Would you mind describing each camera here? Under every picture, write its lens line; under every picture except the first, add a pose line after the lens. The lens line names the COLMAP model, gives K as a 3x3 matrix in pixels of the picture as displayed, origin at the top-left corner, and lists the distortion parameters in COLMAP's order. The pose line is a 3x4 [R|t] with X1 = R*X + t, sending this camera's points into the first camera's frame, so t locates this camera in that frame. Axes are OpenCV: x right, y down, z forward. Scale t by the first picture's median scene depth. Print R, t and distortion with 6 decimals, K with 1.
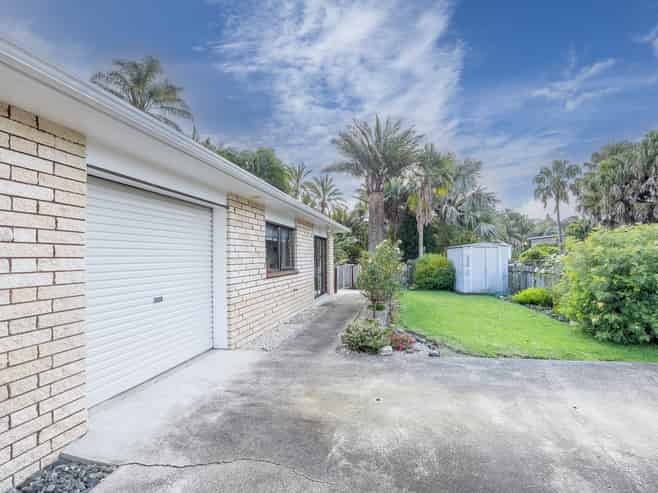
lens RADIAL K [[326.0, 0, 319.8], [0, 326.0, 254.6], [0, 0, 1]] dist [-0.006408, -0.001792]
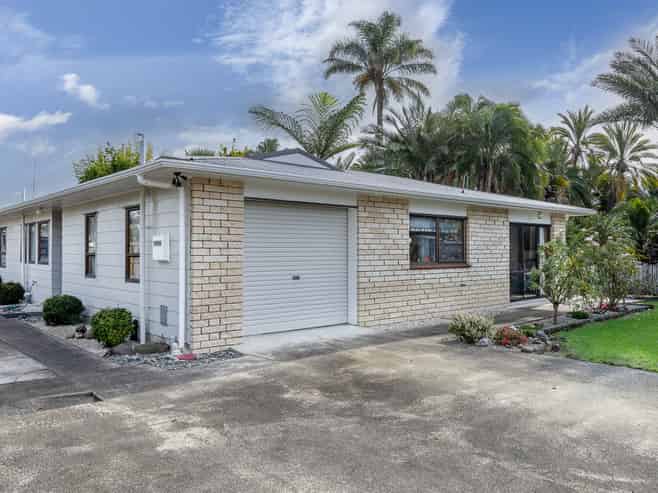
lens RADIAL K [[477.8, 0, 329.4], [0, 477.8, 246.4], [0, 0, 1]] dist [0.003690, 0.001460]
pose [[0.788784, 0.005525, -0.614646, 0.931956], [-0.003230, 0.999983, 0.004844, -0.011435], [0.614662, -0.001836, 0.788789, -0.587548]]
